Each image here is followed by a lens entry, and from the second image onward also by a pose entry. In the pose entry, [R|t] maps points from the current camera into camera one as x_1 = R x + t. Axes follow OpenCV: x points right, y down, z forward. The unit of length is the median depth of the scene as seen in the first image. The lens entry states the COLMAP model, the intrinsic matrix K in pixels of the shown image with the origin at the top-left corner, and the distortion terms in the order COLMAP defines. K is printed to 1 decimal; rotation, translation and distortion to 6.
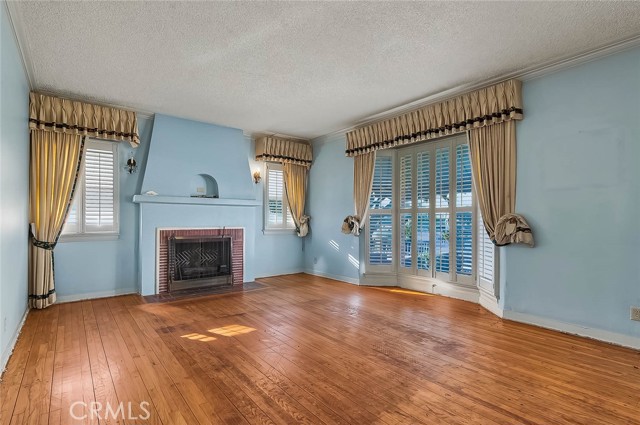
lens RADIAL K [[308.1, 0, 316.9], [0, 308.1, 217.6], [0, 0, 1]] dist [-0.004558, -0.000688]
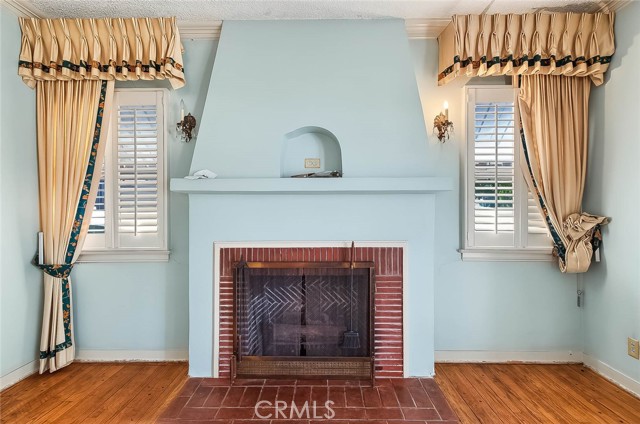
lens RADIAL K [[304.1, 0, 320.0], [0, 304.1, 212.0], [0, 0, 1]] dist [-0.001942, -0.000745]
pose [[0.774164, -0.008027, -0.632934, -0.062435], [0.008859, 0.999959, -0.001845, -0.011483], [0.632923, -0.004179, 0.774203, 0.578501]]
